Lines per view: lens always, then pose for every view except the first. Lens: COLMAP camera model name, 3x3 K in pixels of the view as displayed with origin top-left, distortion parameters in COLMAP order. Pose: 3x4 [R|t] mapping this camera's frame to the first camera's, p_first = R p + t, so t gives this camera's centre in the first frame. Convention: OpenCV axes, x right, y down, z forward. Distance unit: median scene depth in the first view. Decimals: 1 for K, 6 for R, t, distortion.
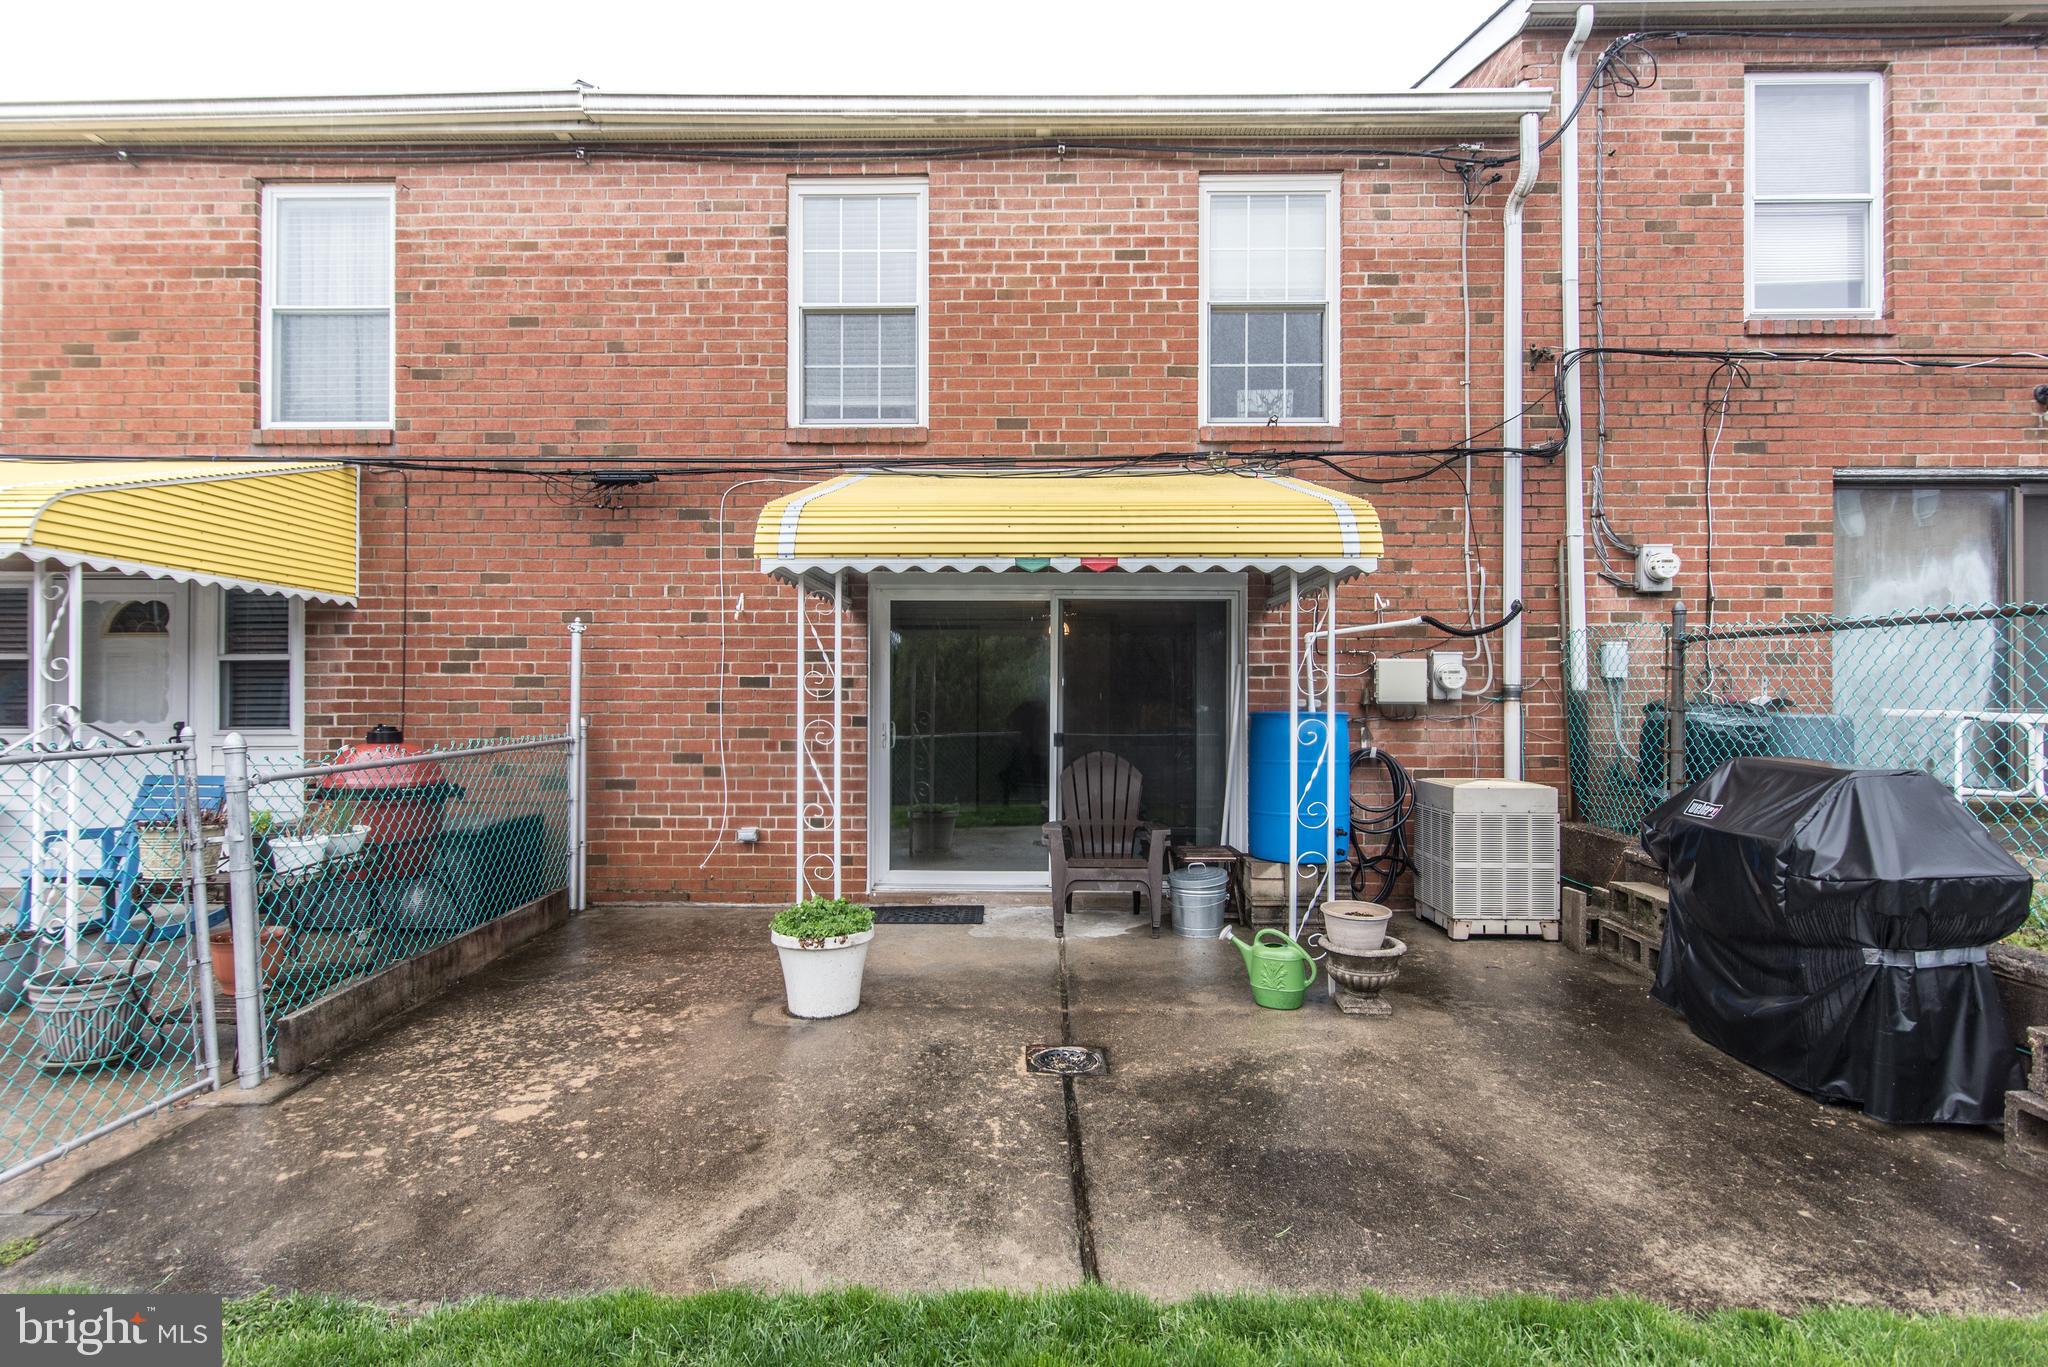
lens RADIAL K [[982.7, 0, 1279.0], [0, 982.7, 698.5], [0, 0, 1]] dist [0.001240, 0.000243]
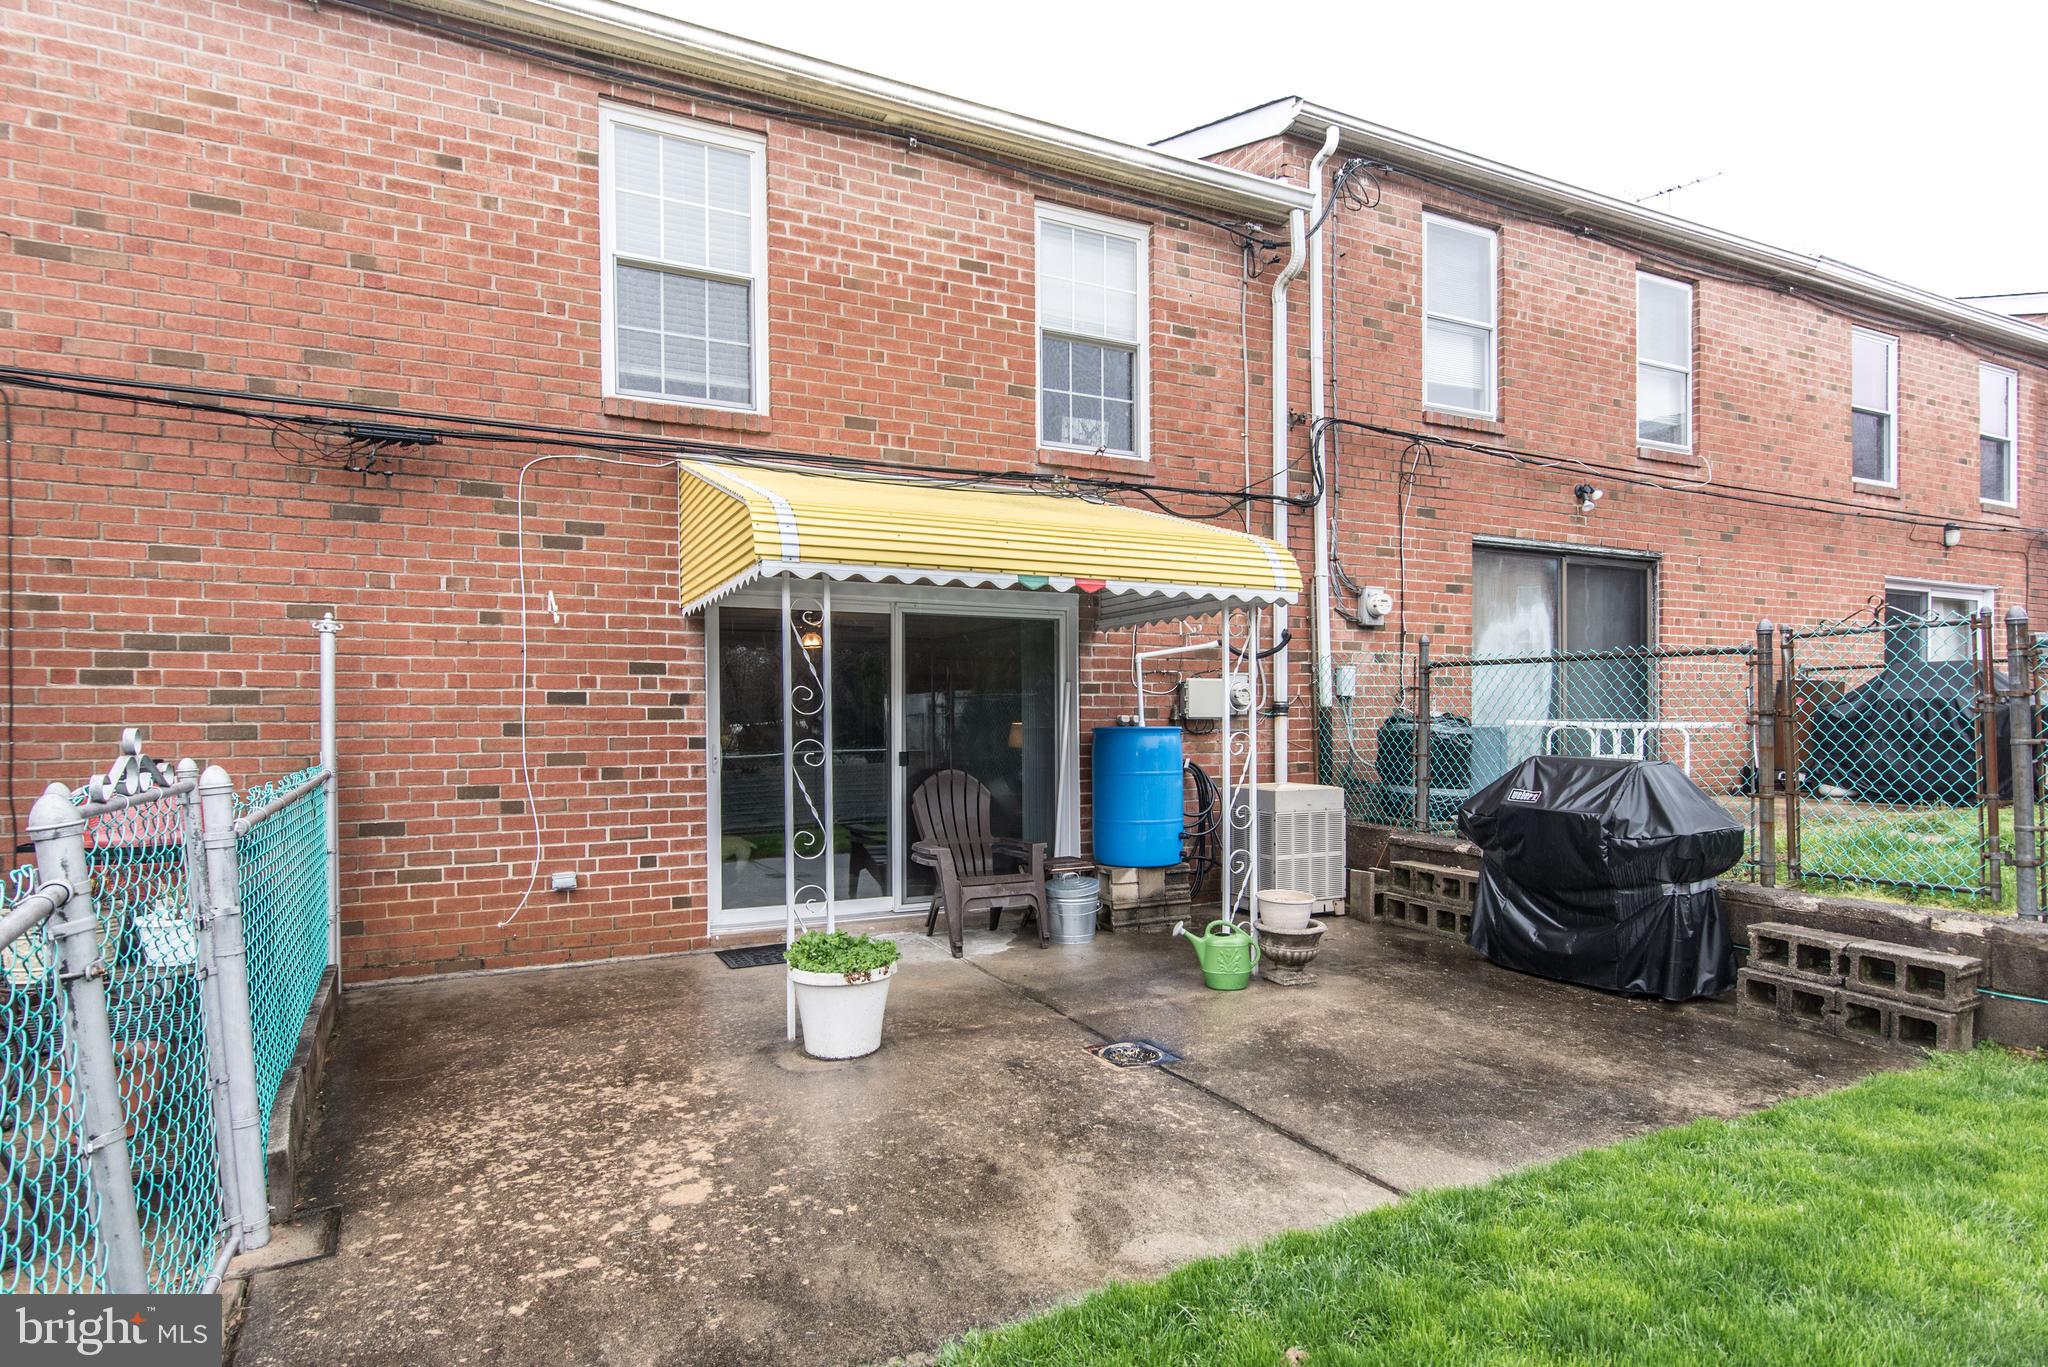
lens RADIAL K [[973.6, 0, 1197.1], [0, 973.6, 731.8], [0, 0, 1]] dist [0.001333, -0.000106]
pose [[0.894212, -0.013304, 0.447445, -0.425651], [0.006101, 0.999828, 0.017534, 0.000660], [-0.447601, -0.012949, 0.894139, 0.020817]]
